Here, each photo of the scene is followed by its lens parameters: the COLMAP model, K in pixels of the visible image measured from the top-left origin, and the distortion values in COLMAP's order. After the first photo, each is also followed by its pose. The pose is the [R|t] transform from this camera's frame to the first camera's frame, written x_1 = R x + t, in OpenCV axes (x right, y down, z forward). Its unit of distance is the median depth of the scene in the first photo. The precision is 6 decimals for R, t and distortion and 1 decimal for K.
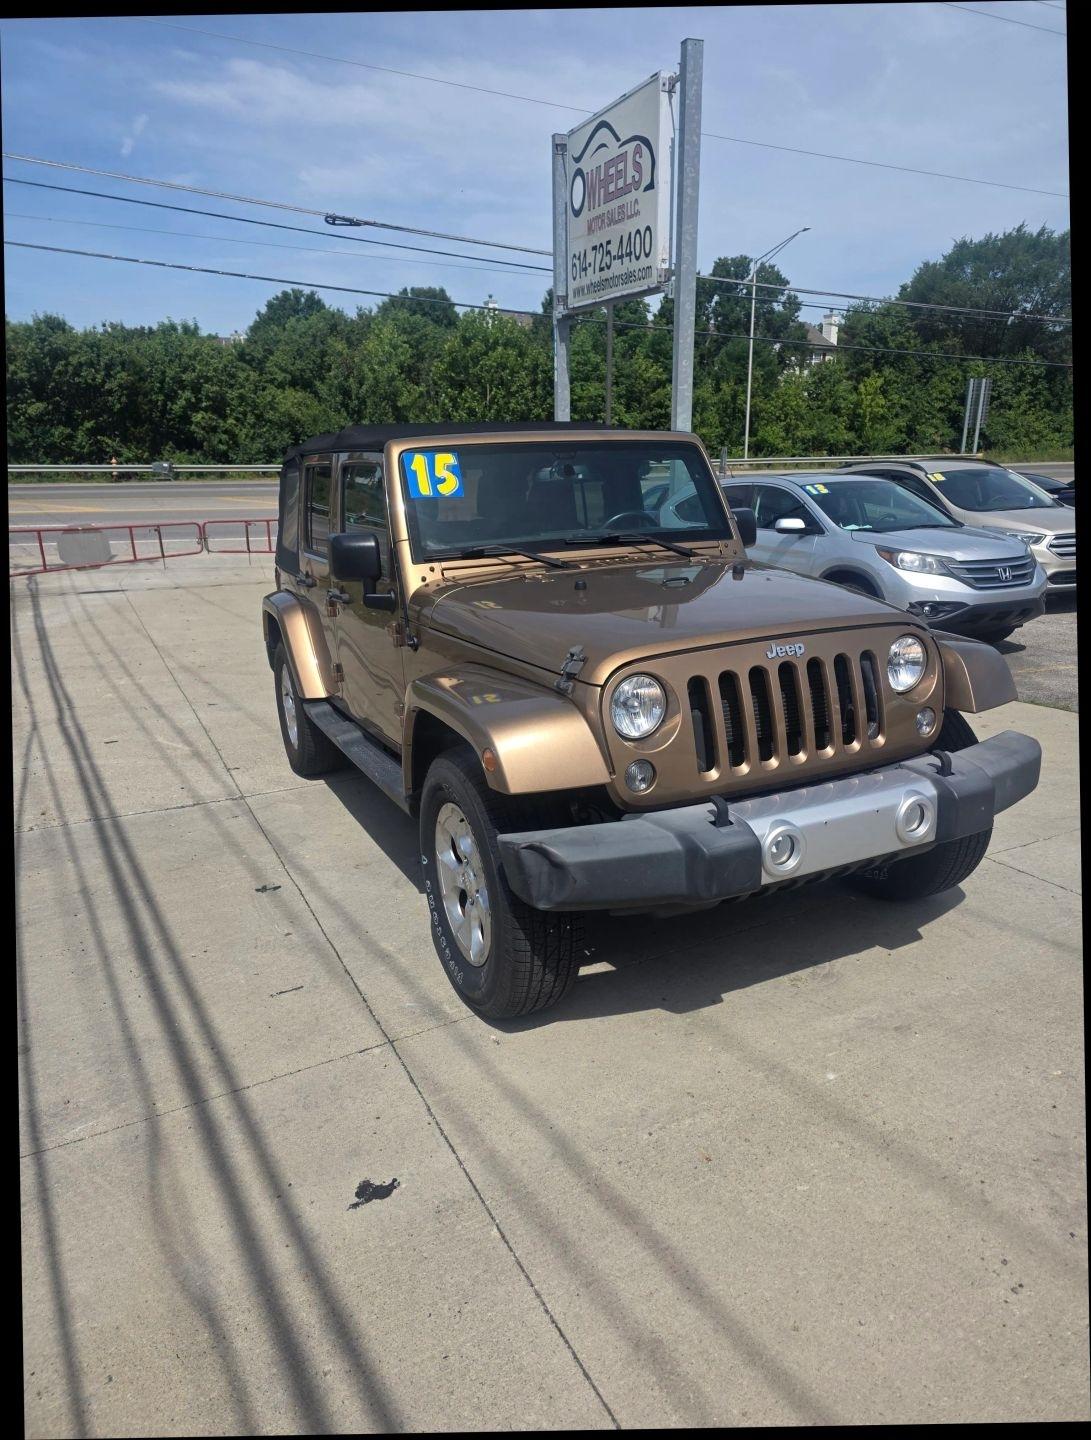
lens RADIAL K [[942.4, 0, 555.9], [0, 942.4, 718.2], [0, 0, 1]] dist [0.039136, -0.048373]
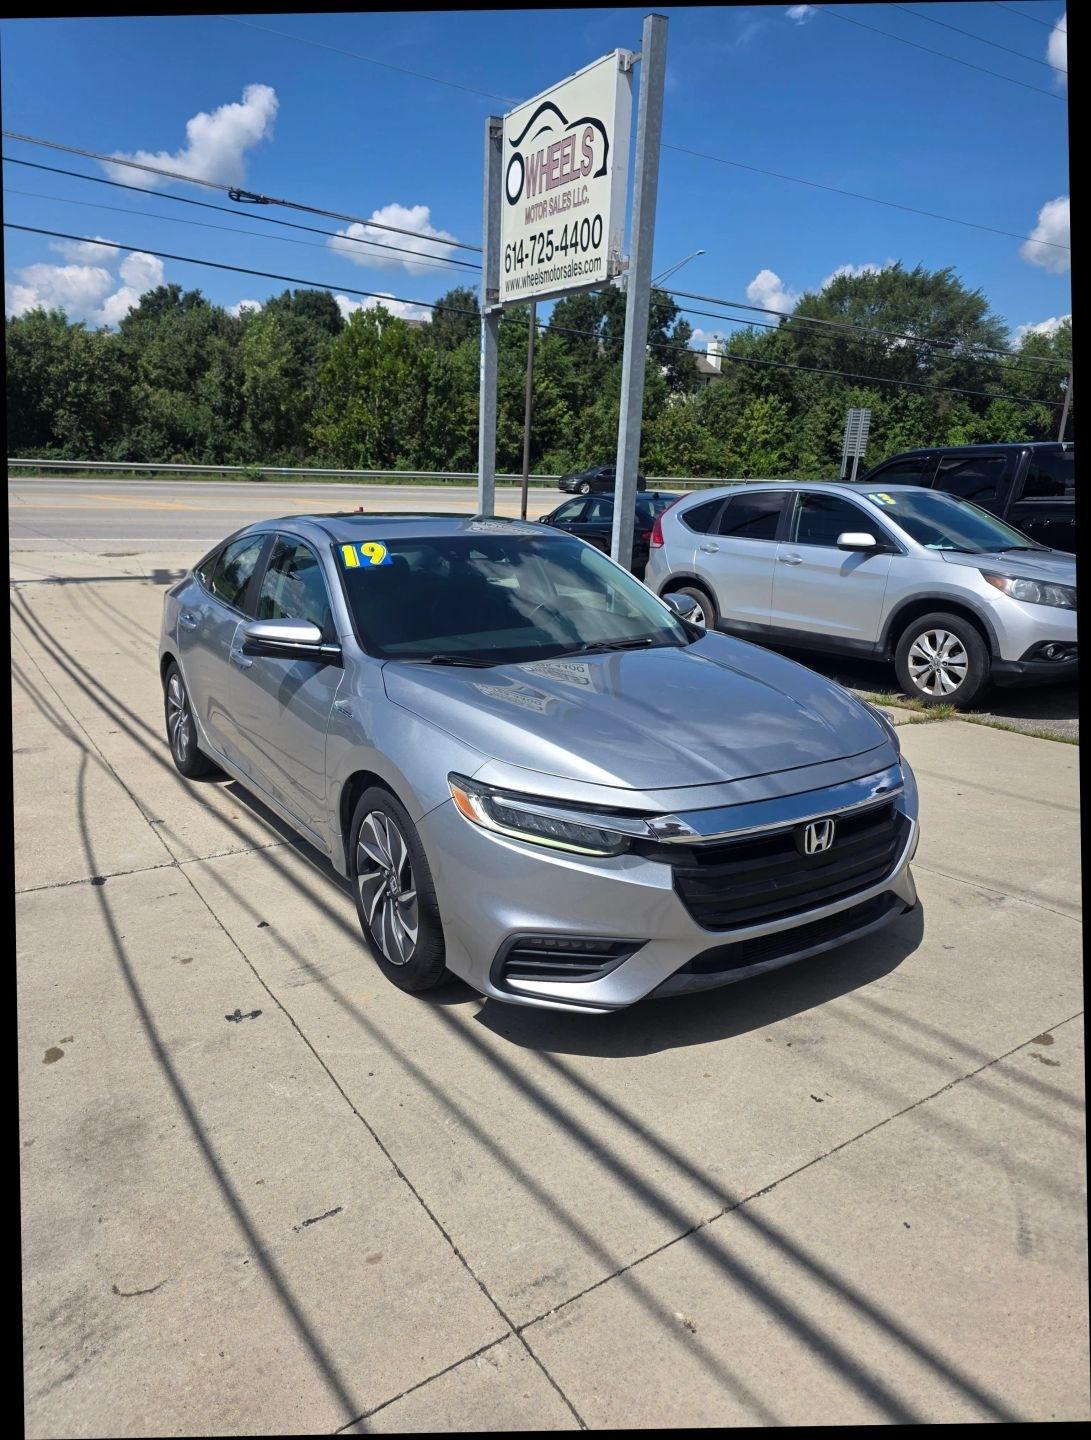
lens RADIAL K [[948.1, 0, 528.2], [0, 948.1, 706.8], [0, 0, 1]] dist [0.040295, -0.044115]
pose [[0.994723, 0.014281, 0.101594, -0.043253], [-0.011455, 0.999533, -0.028340, -0.007715], [-0.101951, 0.027026, 0.994422, 0.067161]]
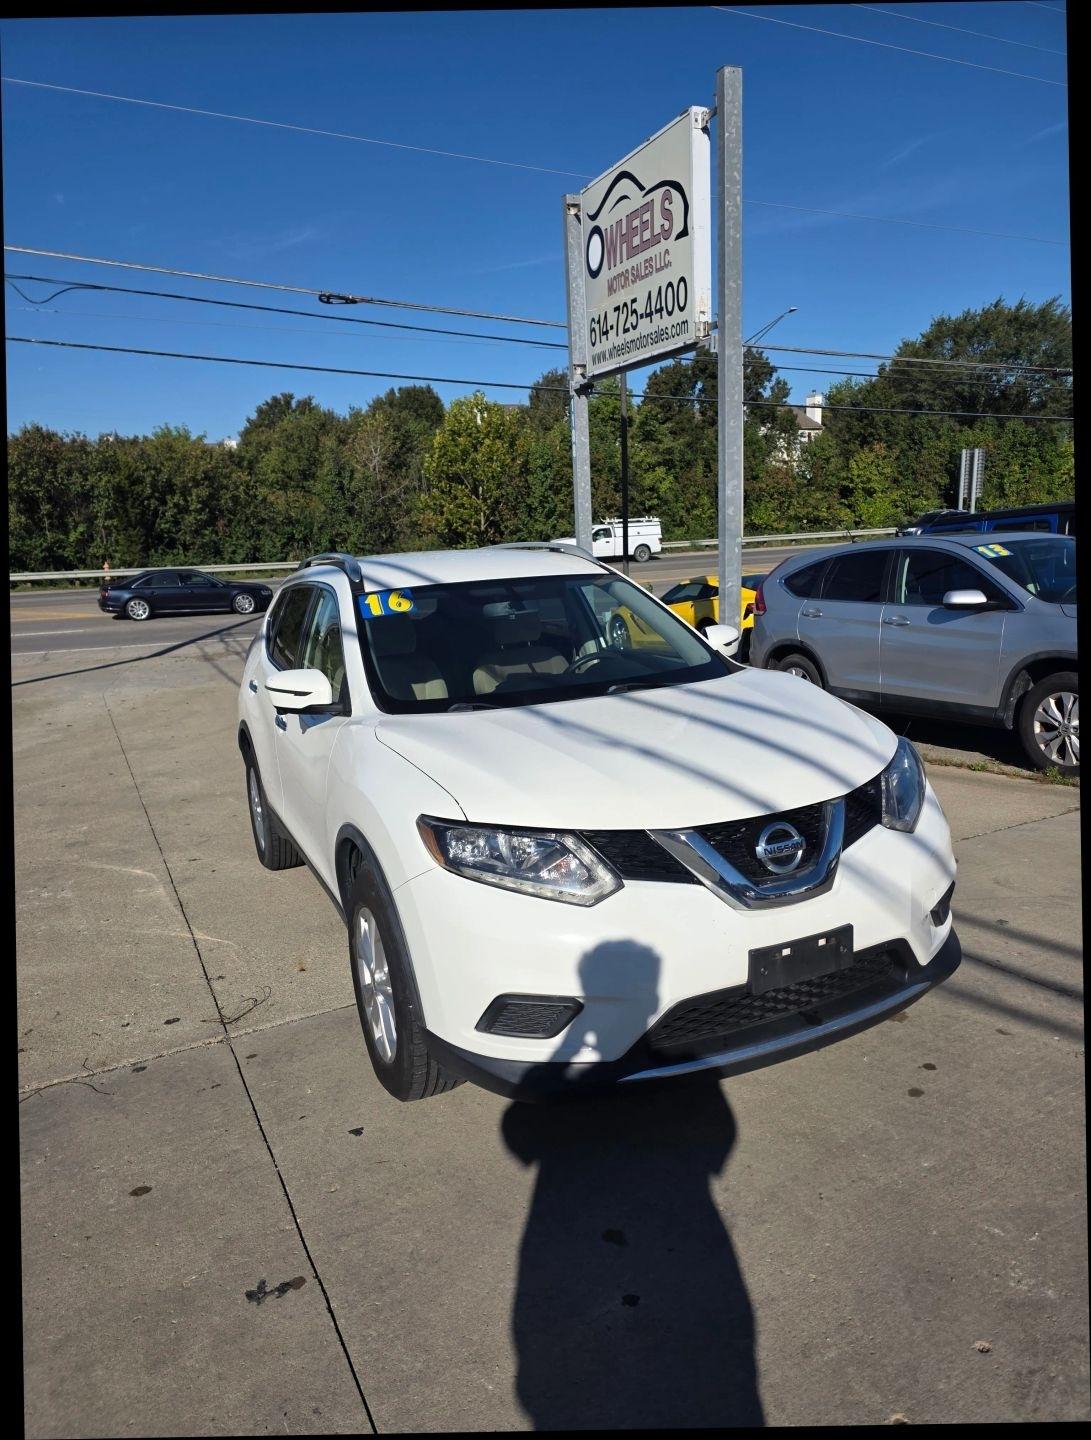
lens RADIAL K [[940.4, 0, 540.1], [0, 940.4, 721.7], [0, 0, 1]] dist [0.044036, -0.046556]
pose [[0.999215, -0.038667, -0.008620, -0.032924], [0.037794, 0.995651, -0.085156, -0.023043], [0.011875, 0.084763, 0.996330, 0.107345]]
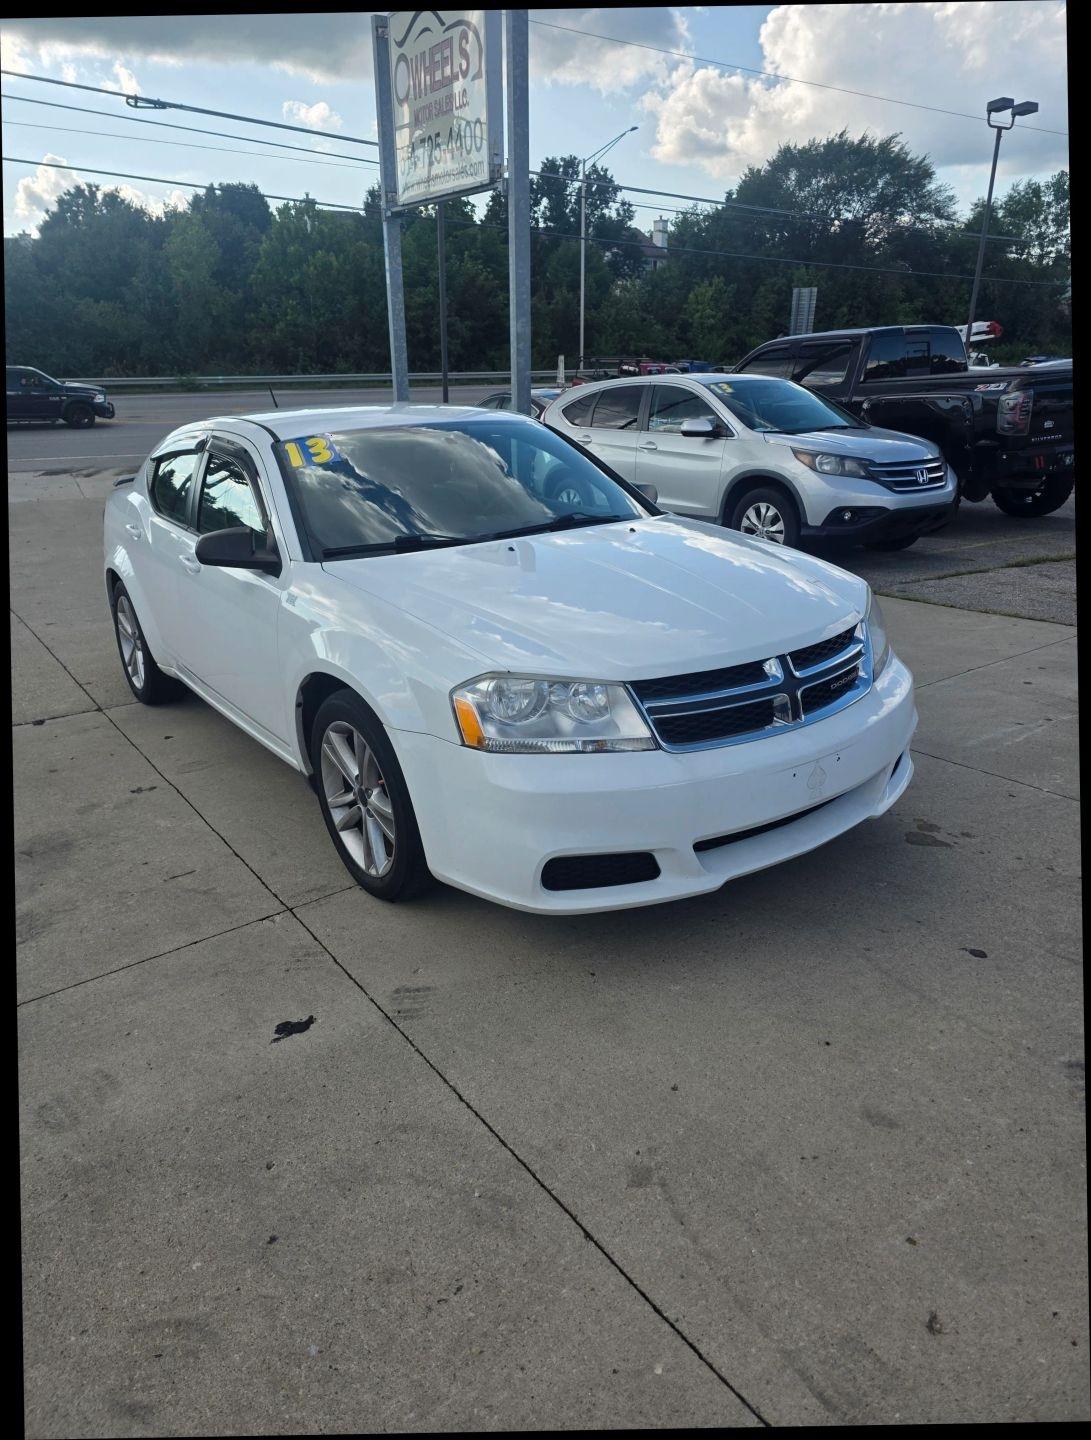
lens RADIAL K [[948.4, 0, 527.4], [0, 948.4, 712.3], [0, 0, 1]] dist [0.046814, -0.053647]
pose [[0.990374, -0.050672, 0.128809, -0.007050], [0.040997, 0.996212, 0.076687, 0.010038], [-0.132207, -0.070669, 0.988700, -0.013114]]
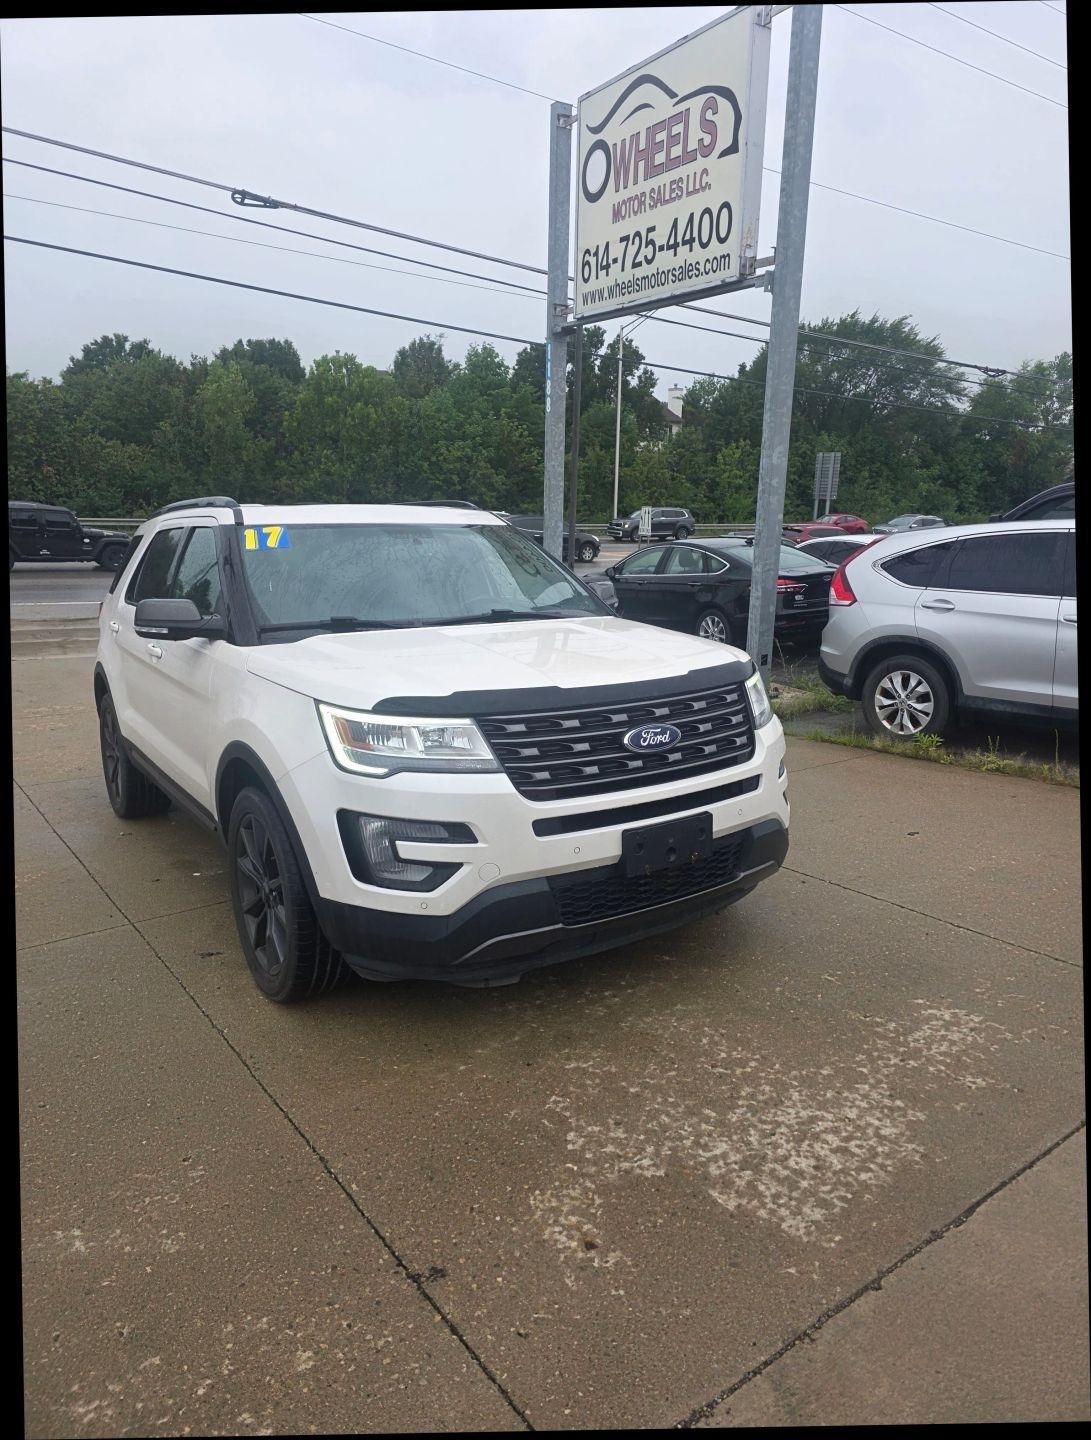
lens RADIAL K [[948.8, 0, 547.9], [0, 948.8, 705.0], [0, 0, 1]] dist [0.053811, -0.050510]
pose [[0.985512, -0.011514, 0.169217, -0.129881], [0.025236, 0.996542, -0.079166, -0.045312], [-0.167720, 0.082289, 0.982394, 0.223691]]
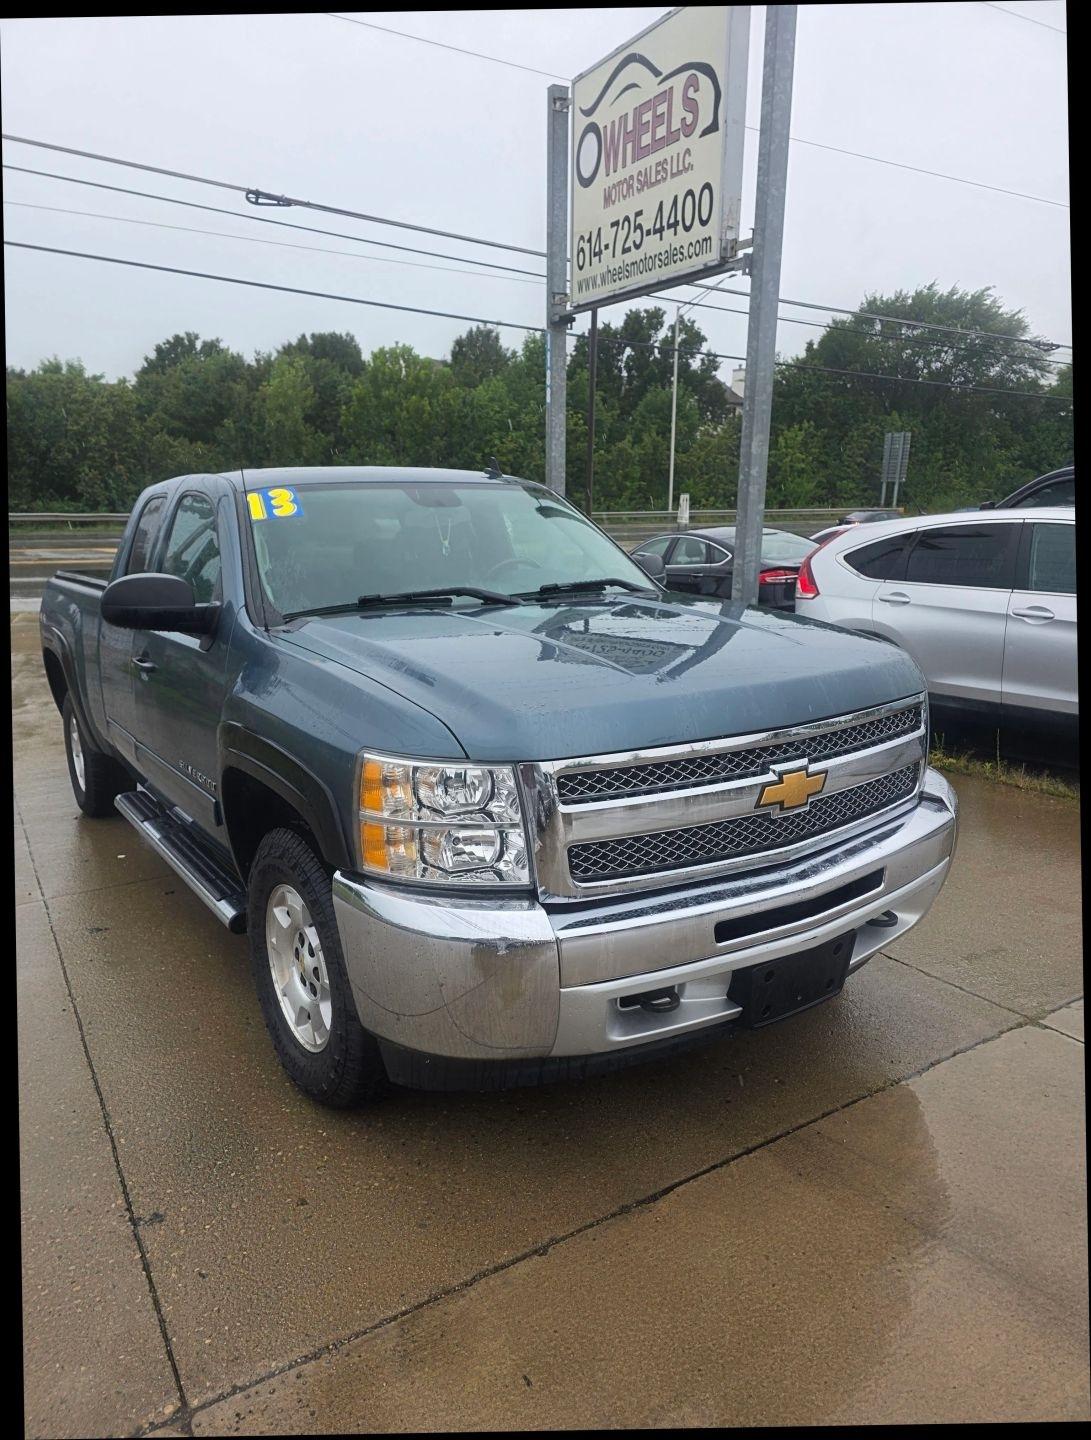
lens RADIAL K [[946.4, 0, 530.1], [0, 946.4, 734.6], [0, 0, 1]] dist [0.034980, -0.037955]
pose [[0.996766, -0.012672, 0.079358, -0.076731], [0.015794, 0.999121, -0.038839, -0.046273], [-0.078796, 0.039967, 0.996089, 0.212182]]
